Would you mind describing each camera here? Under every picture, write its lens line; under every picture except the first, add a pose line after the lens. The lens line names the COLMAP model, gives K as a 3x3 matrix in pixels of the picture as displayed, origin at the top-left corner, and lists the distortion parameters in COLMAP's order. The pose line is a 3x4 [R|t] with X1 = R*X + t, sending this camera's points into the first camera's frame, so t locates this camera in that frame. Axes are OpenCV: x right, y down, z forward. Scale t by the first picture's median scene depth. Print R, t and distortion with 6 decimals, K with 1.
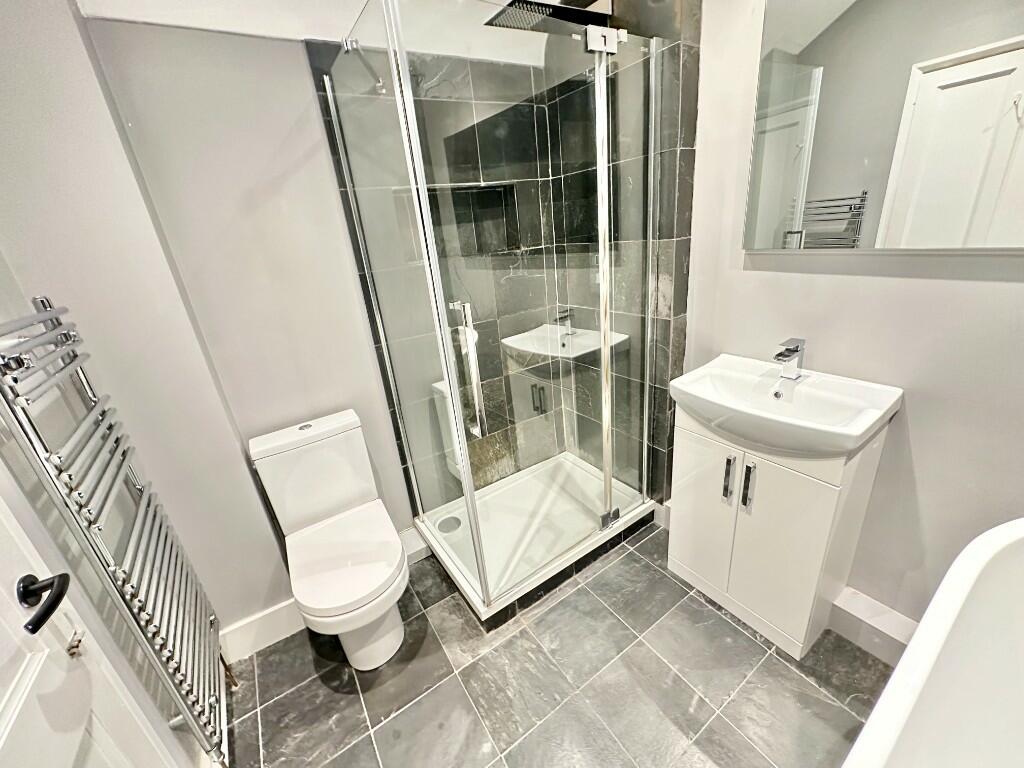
lens RADIAL K [[407.3, 0, 512.7], [0, 407.3, 382.5], [0, 0, 1]] dist [-0.001238, -0.000305]
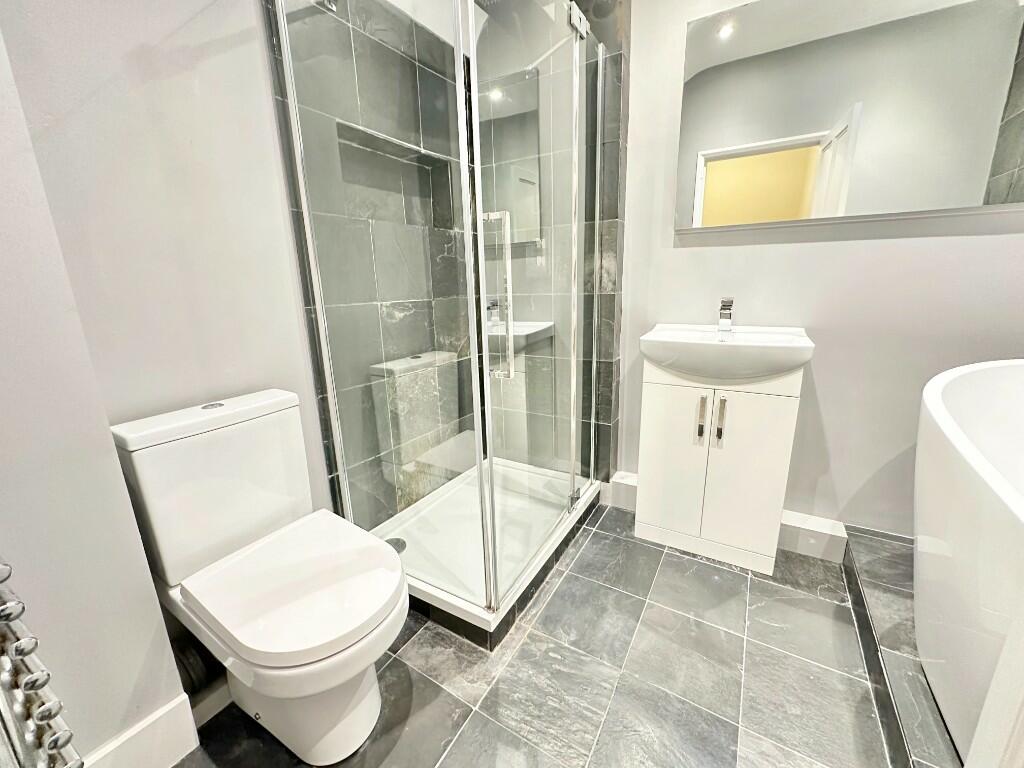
lens RADIAL K [[407.3, 0, 512.7], [0, 407.3, 382.5], [0, 0, 1]] dist [-0.001238, -0.000305]
pose [[0.900435, -0.029109, 0.434015, -0.346696], [0.095588, 0.986611, -0.132141, 0.201713], [-0.424358, 0.160471, 0.891162, 0.185292]]
